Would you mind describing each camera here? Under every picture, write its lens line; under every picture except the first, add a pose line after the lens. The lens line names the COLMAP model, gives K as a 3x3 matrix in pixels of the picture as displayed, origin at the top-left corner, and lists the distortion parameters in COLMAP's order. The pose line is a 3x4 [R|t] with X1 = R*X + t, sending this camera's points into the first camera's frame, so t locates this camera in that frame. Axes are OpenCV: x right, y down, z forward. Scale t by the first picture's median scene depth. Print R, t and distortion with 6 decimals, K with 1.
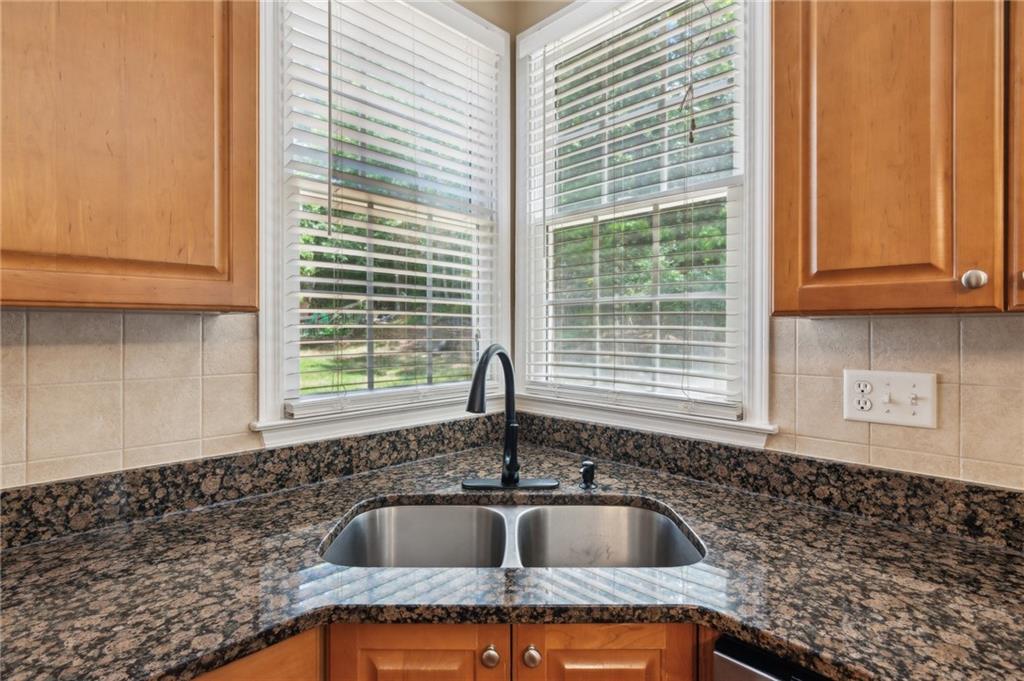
lens RADIAL K [[498.0, 0, 512.0], [0, 498.0, 340.5], [0, 0, 1]] dist [-0.000549, -0.000124]
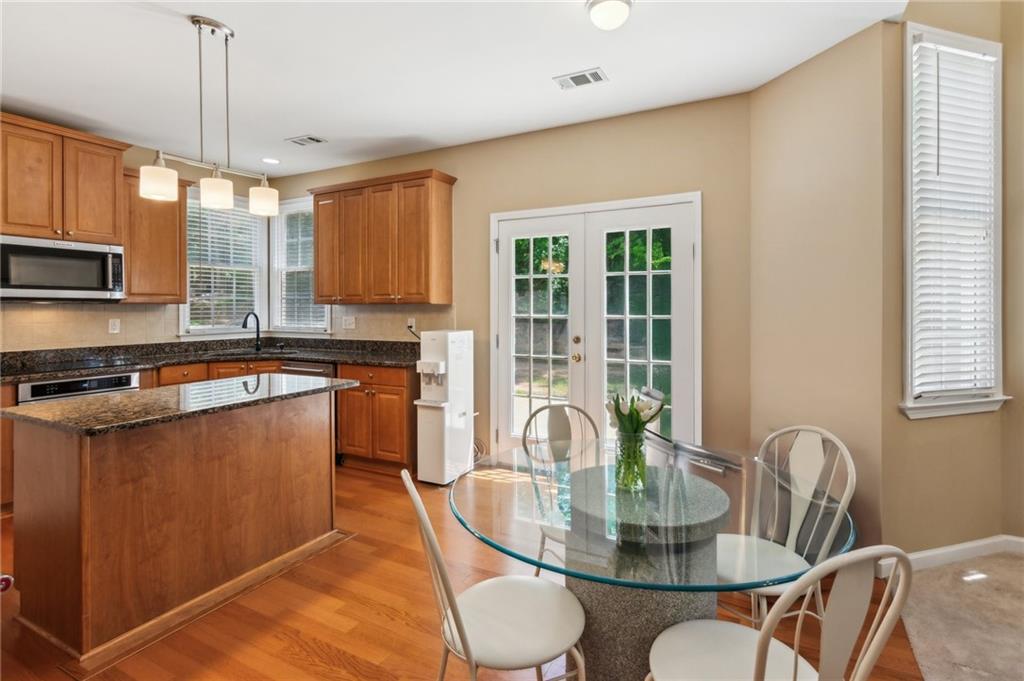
lens RADIAL K [[504.9, 0, 511.0], [0, 504.9, 310.9], [0, 0, 1]] dist [-0.000789, -0.000102]
pose [[0.956046, -0.007138, 0.293131, 0.713821], [0.012218, 0.999805, -0.015500, 0.084096], [-0.292963, 0.018400, 0.955947, -3.190213]]
